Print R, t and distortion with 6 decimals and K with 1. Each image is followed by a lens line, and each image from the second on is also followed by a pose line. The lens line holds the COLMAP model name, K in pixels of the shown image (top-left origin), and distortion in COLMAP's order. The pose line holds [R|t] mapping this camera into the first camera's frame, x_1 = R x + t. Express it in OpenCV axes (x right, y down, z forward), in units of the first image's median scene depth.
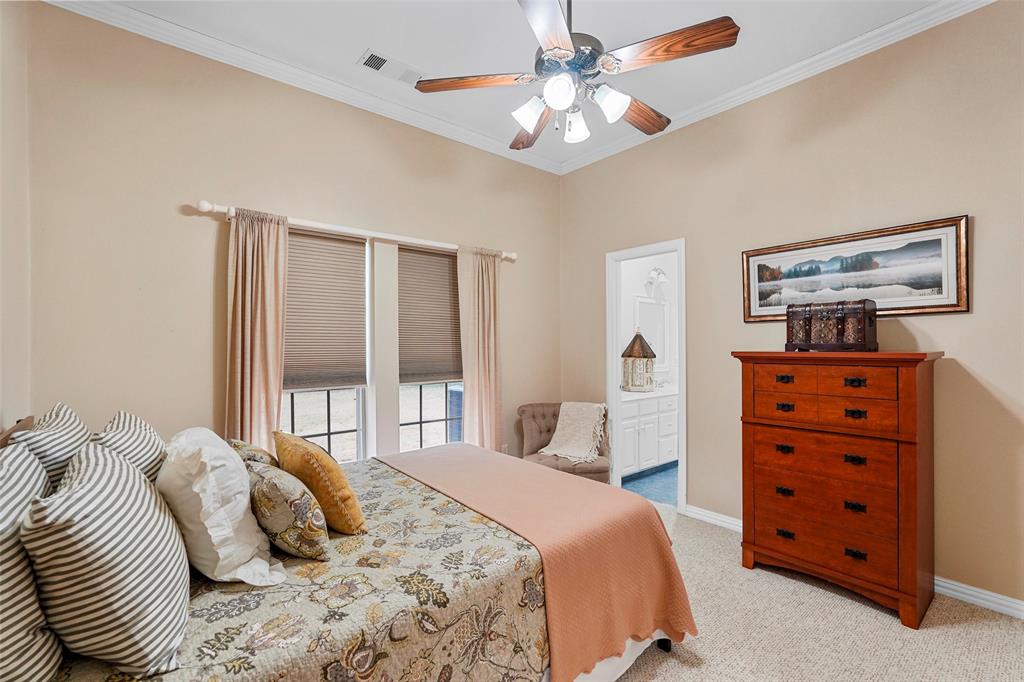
lens RADIAL K [[456.1, 0, 511.1], [0, 456.1, 342.2], [0, 0, 1]] dist [-0.011894, 0.005784]
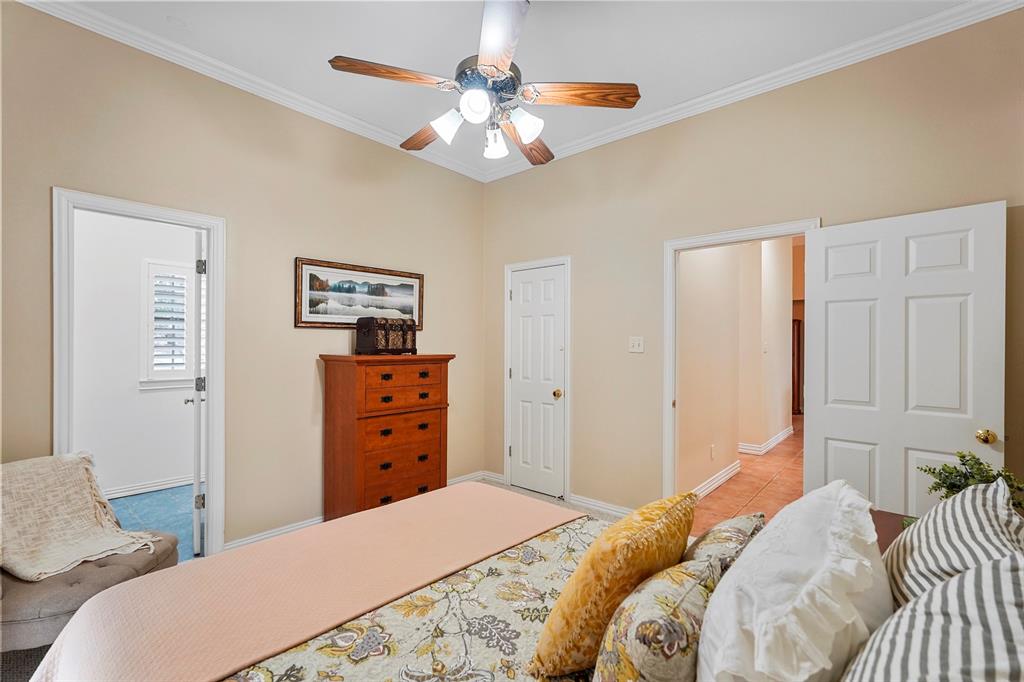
lens RADIAL K [[456.1, 0, 508.5], [0, 456.1, 340.1], [0, 0, 1]] dist [-0.011894, 0.005784]
pose [[-0.150147, 0.012925, 0.988579, -0.667405], [-0.012347, 0.999812, -0.014947, -0.006434], [-0.988587, -0.014451, -0.149959, 0.814858]]
